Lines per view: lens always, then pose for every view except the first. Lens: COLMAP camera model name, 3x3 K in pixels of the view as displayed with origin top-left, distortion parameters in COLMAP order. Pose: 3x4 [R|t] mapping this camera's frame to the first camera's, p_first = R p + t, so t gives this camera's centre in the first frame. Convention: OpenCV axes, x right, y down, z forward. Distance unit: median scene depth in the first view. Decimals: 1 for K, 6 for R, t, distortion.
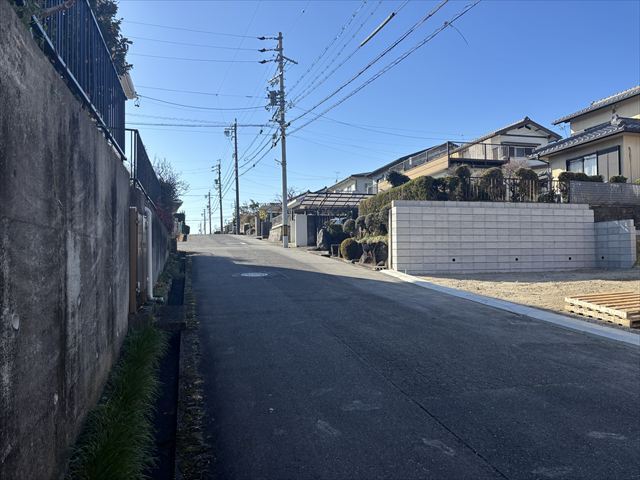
lens RADIAL K [[484.7, 0, 324.1], [0, 484.7, 238.3], [0, 0, 1]] dist [0.066902, -0.080096]
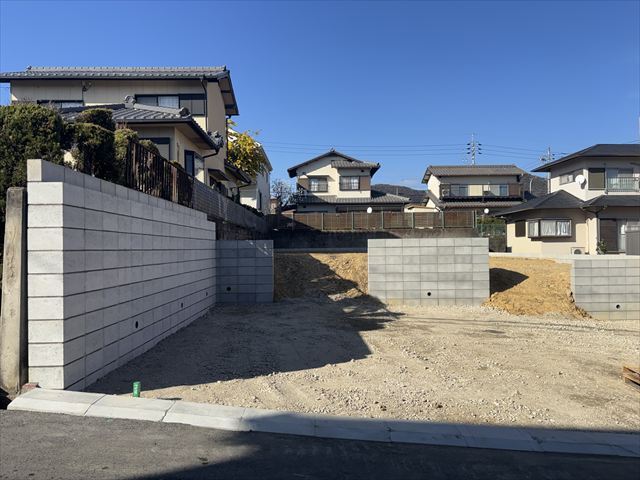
lens RADIAL K [[484.7, 0, 319.4], [0, 484.7, 239.5], [0, 0, 1]] dist [0.066902, -0.080096]
pose [[0.243031, 0.025886, 0.969673, -0.100369], [-0.029452, 0.999380, -0.019298, -0.023464], [-0.969571, -0.023869, 0.243643, 0.659573]]
